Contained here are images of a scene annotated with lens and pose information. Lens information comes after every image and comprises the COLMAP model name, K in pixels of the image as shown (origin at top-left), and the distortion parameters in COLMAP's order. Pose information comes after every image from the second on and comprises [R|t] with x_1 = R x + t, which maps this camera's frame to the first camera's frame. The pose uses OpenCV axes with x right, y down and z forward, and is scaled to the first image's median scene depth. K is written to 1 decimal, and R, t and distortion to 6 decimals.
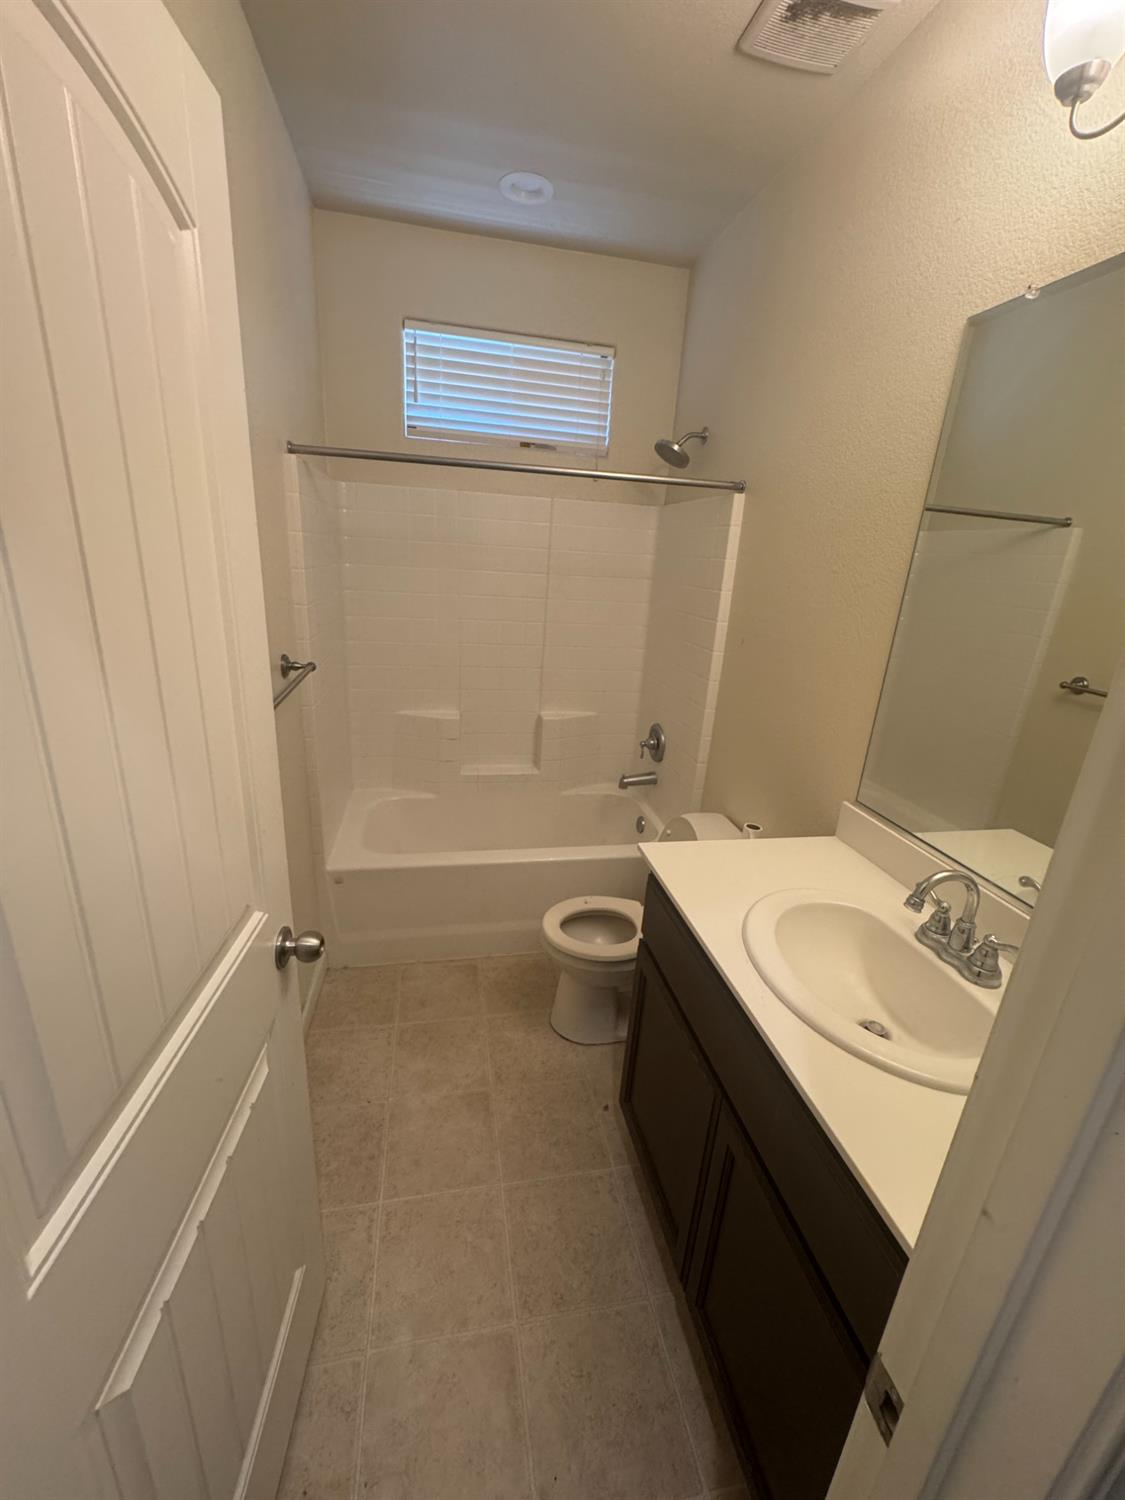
lens RADIAL K [[600.5, 0, 562.5], [0, 600.5, 750.0], [0, 0, 1]] dist [-0.001180, 0.000080]
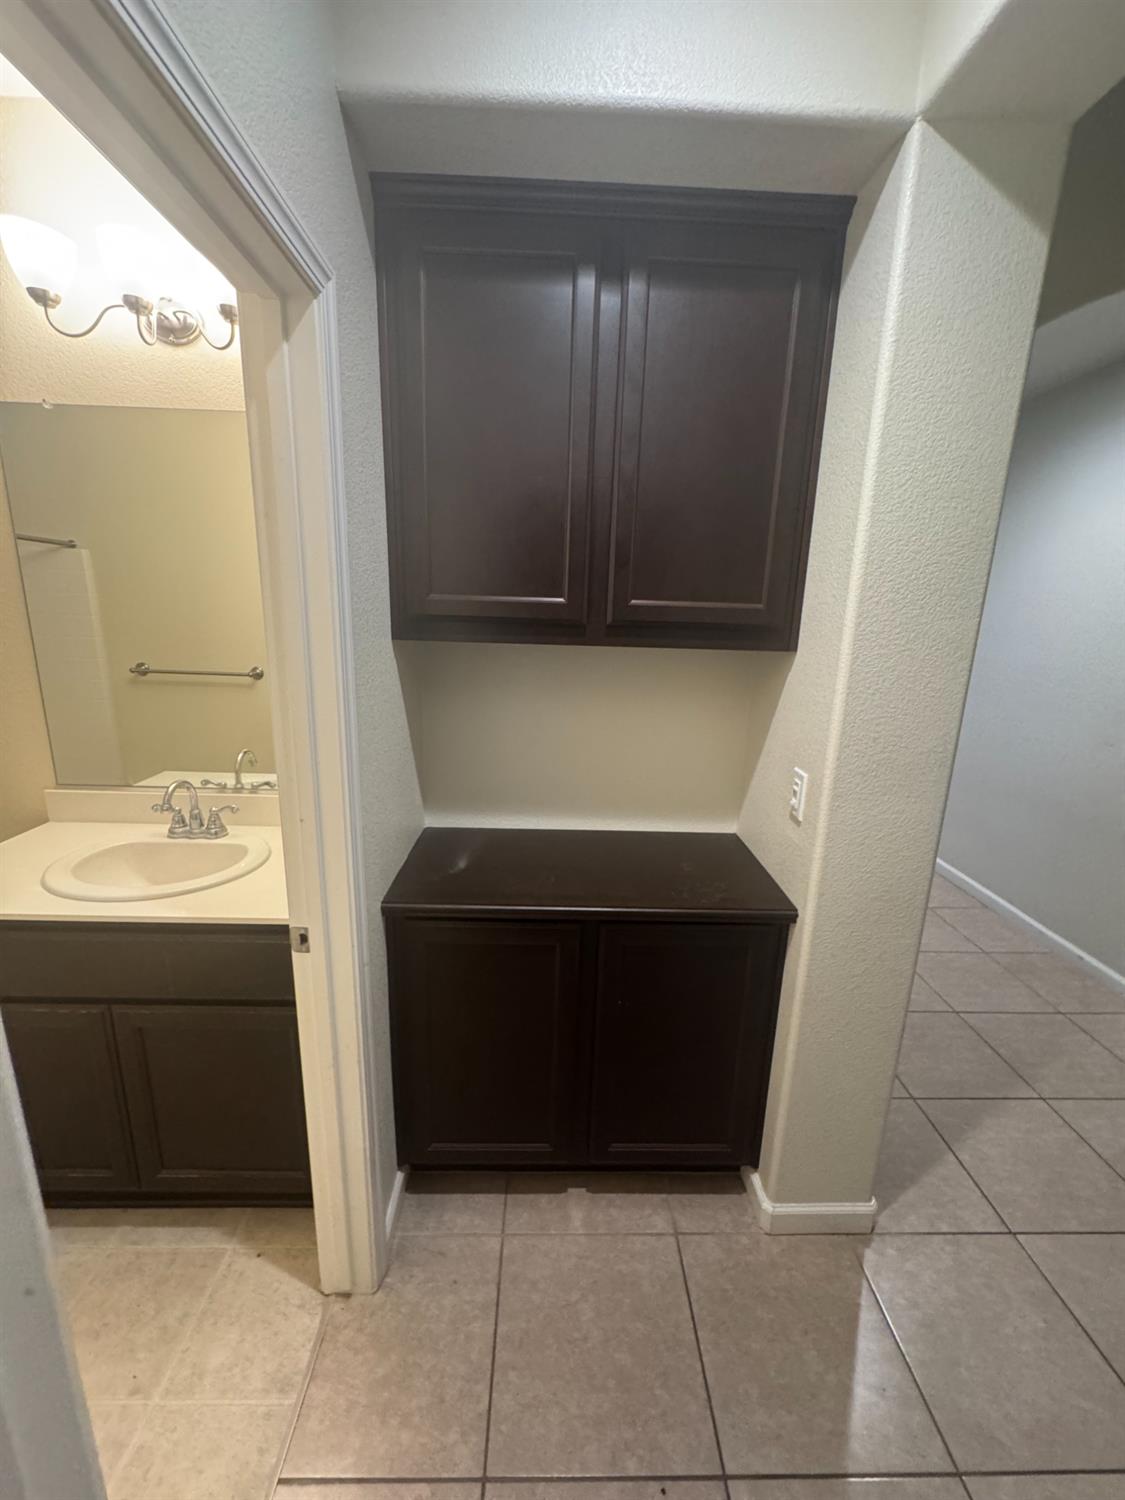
lens RADIAL K [[600.5, 0, 562.5], [0, 600.5, 750.0], [0, 0, 1]] dist [-0.001180, 0.000080]
pose [[0.173495, -0.283244, 0.943224, -0.599770], [0.285261, 0.931145, 0.227147, 0.050182], [-0.942616, 0.229657, 0.242347, -0.338765]]
